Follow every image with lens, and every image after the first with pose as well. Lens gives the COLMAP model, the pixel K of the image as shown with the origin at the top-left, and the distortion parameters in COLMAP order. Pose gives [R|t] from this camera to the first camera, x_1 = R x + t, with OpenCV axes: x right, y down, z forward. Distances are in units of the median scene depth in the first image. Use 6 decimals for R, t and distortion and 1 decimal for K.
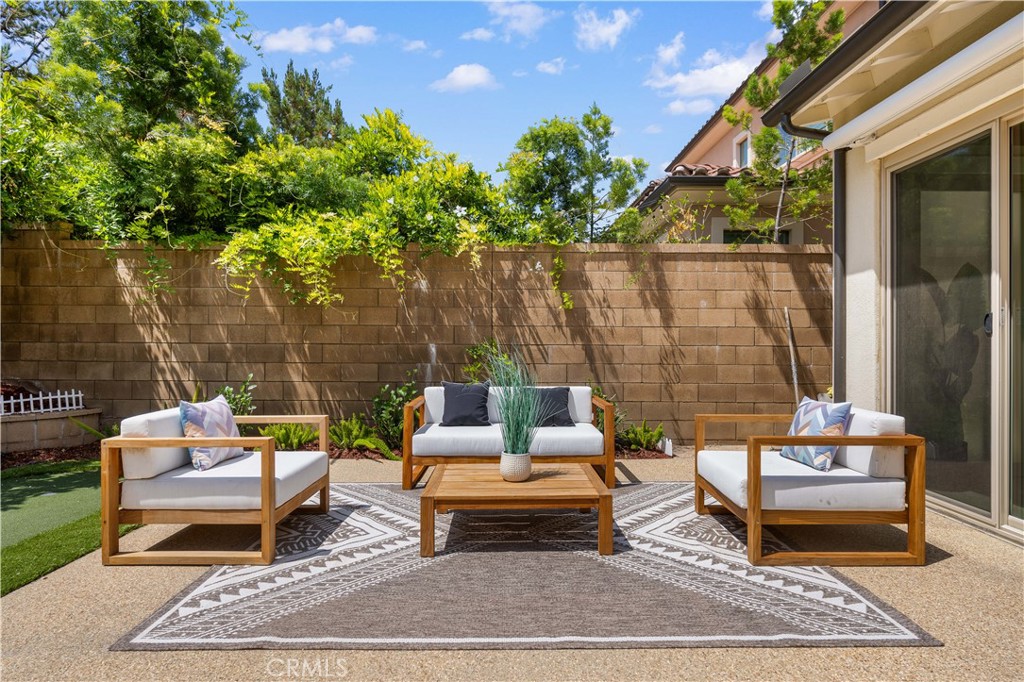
lens RADIAL K [[555.3, 0, 513.0], [0, 555.3, 344.5], [0, 0, 1]] dist [0.002857, 0.000068]
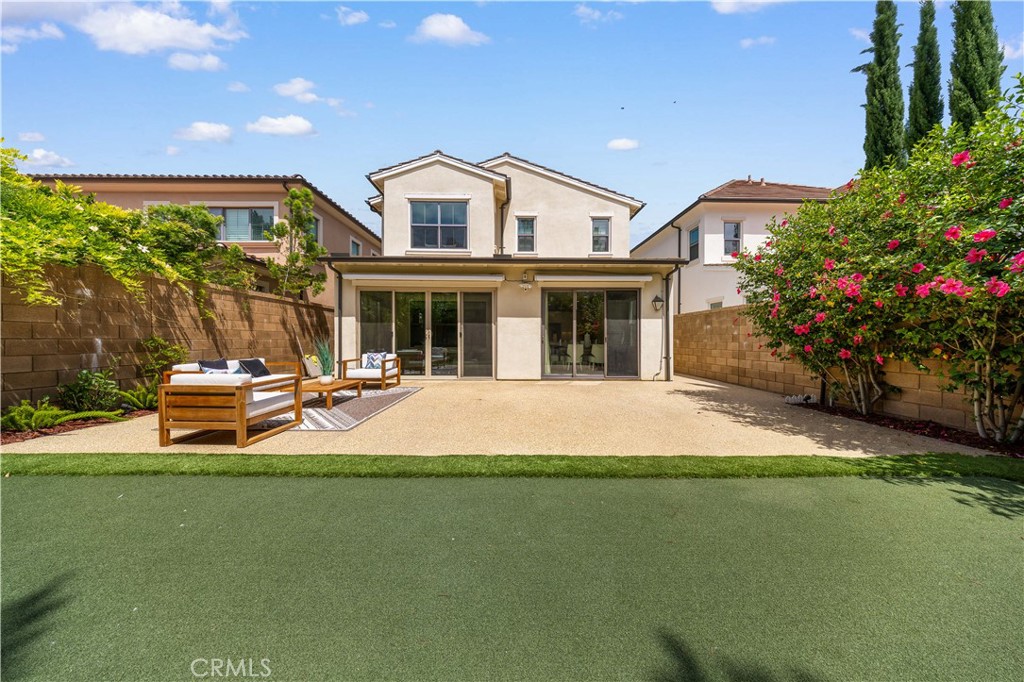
lens RADIAL K [[295.8, 0, 512.9], [0, 295.8, 340.2], [0, 0, 1]] dist [-0.003202, -0.000134]
pose [[0.016133, -0.003917, 0.999862, -0.823959], [0.002014, 0.999990, 0.003885, 0.003624], [-0.999868, 0.001951, 0.016141, -0.004617]]
